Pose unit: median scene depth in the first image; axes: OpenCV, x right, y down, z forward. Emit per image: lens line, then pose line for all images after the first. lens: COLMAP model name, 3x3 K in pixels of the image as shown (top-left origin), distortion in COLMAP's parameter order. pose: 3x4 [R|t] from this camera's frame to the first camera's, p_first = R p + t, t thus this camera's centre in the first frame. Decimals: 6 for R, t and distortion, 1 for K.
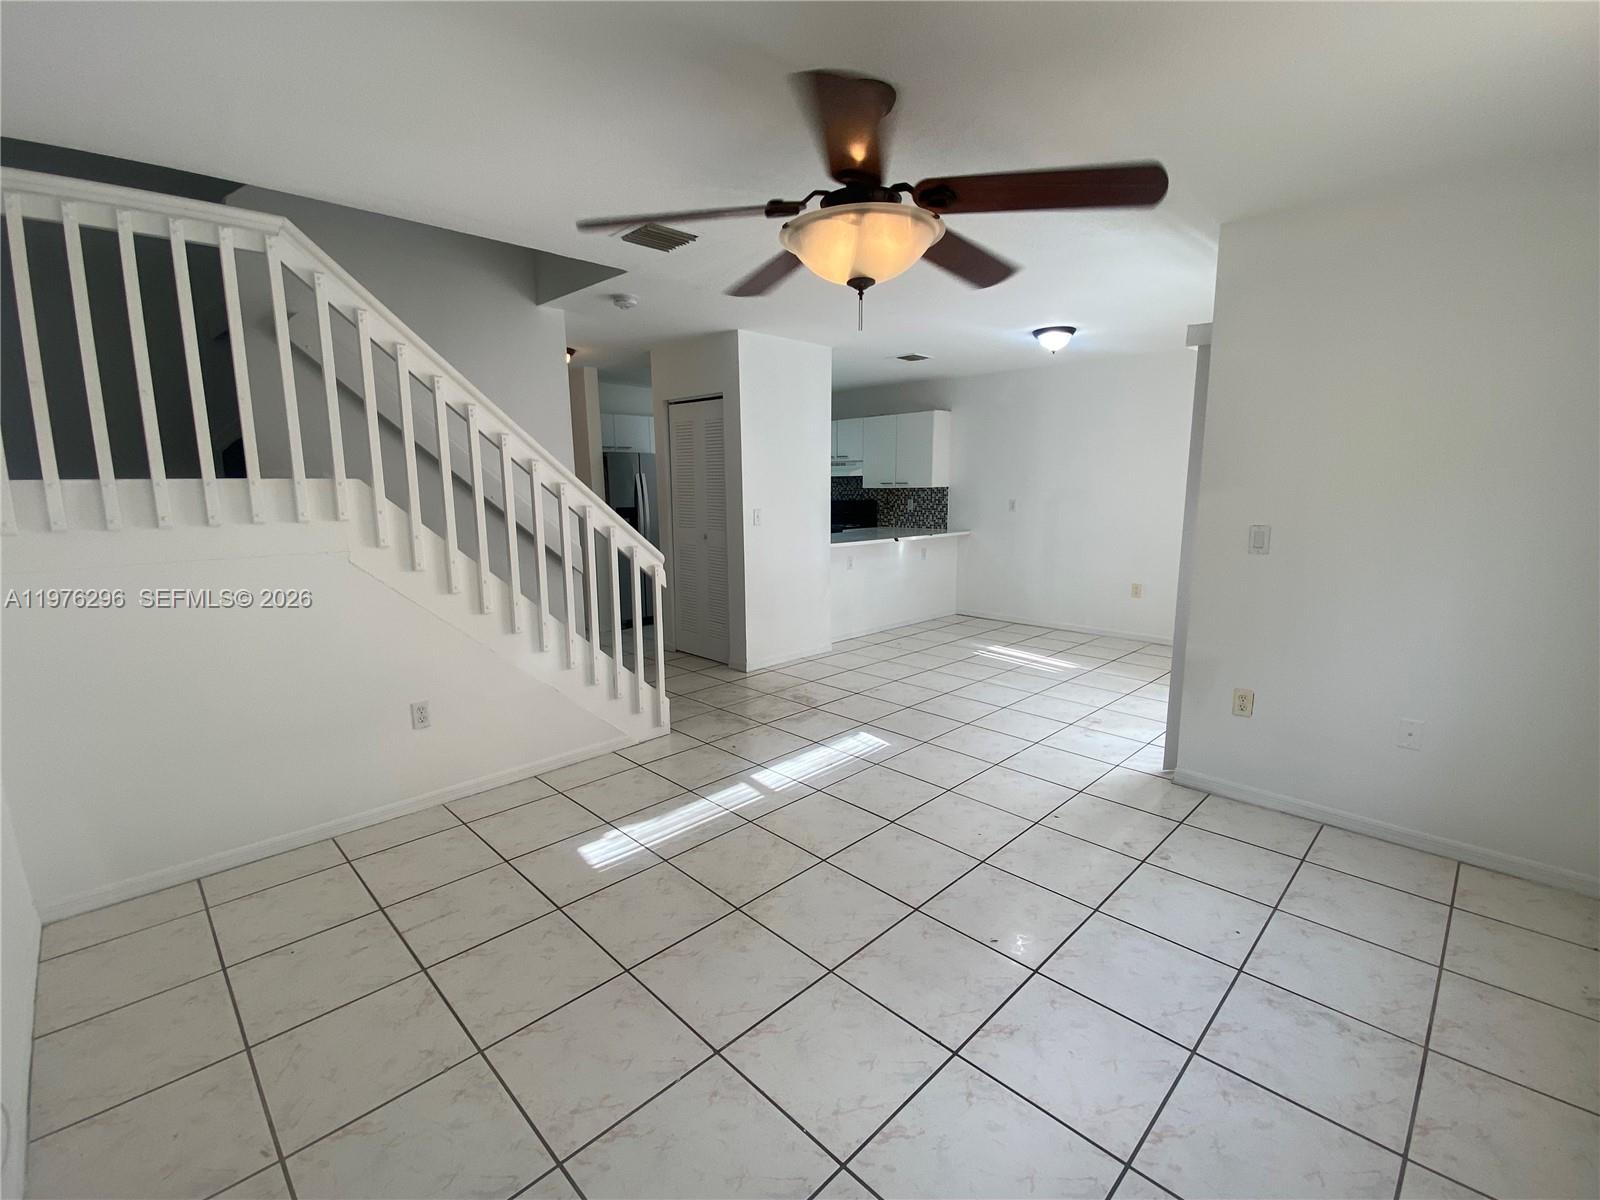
lens RADIAL K [[713.8, 0, 770.5], [0, 713.8, 597.2], [0, 0, 1]] dist [-0.001497, -0.000112]
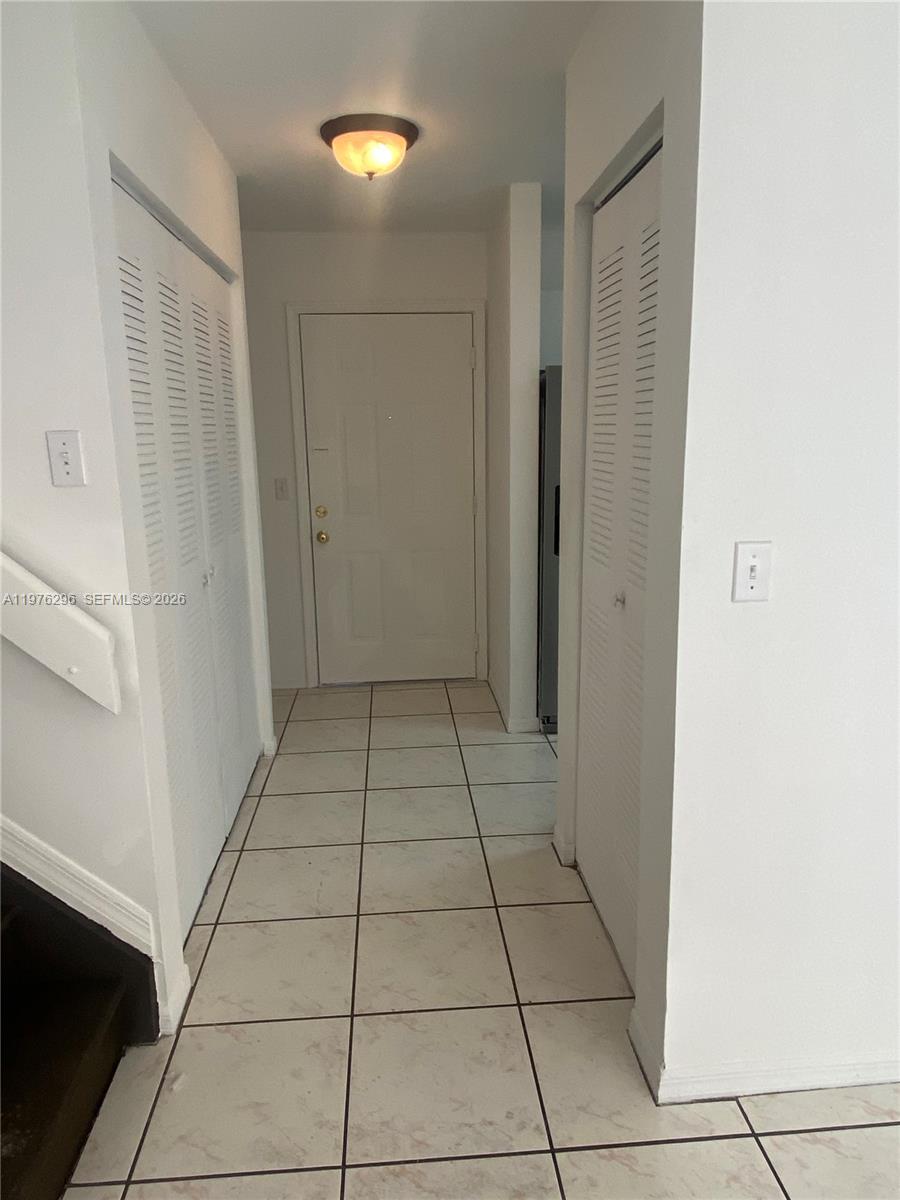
lens RADIAL K [[801.1, 0, 450.0], [0, 801.1, 600.0], [0, 0, 1]] dist [0.002570, 0.000448]
pose [[0.788342, 0.124946, -0.602416, 0.053526], [-0.091024, 0.992072, 0.086646, -0.087898], [0.608467, -0.013473, 0.793465, 0.535634]]
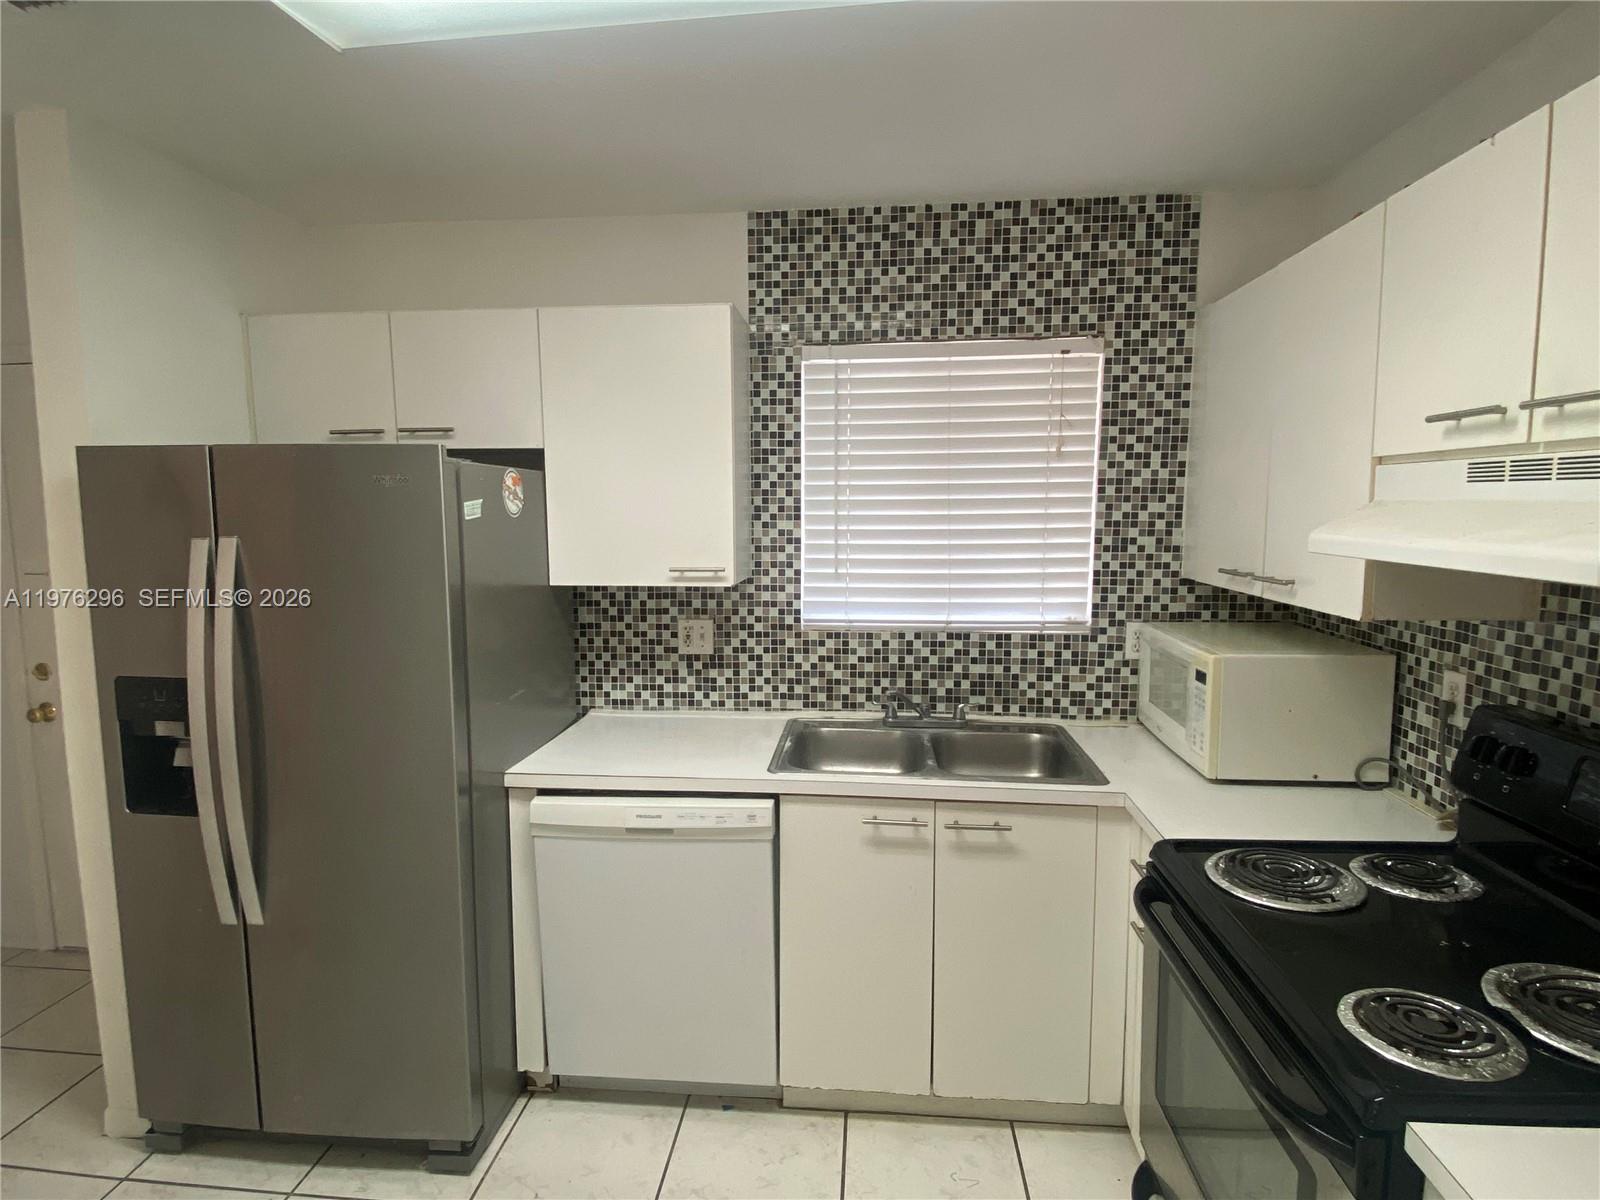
lens RADIAL K [[852.5, 0, 800.0], [0, 852.5, 600.0], [0, 0, 1]] dist [0.000896, -0.000014]
pose [[0.677236, 0.084947, -0.730845, 0.138795], [-0.120457, 0.992711, 0.003763, -0.175074], [0.725838, 0.085487, 0.682533, 0.952744]]
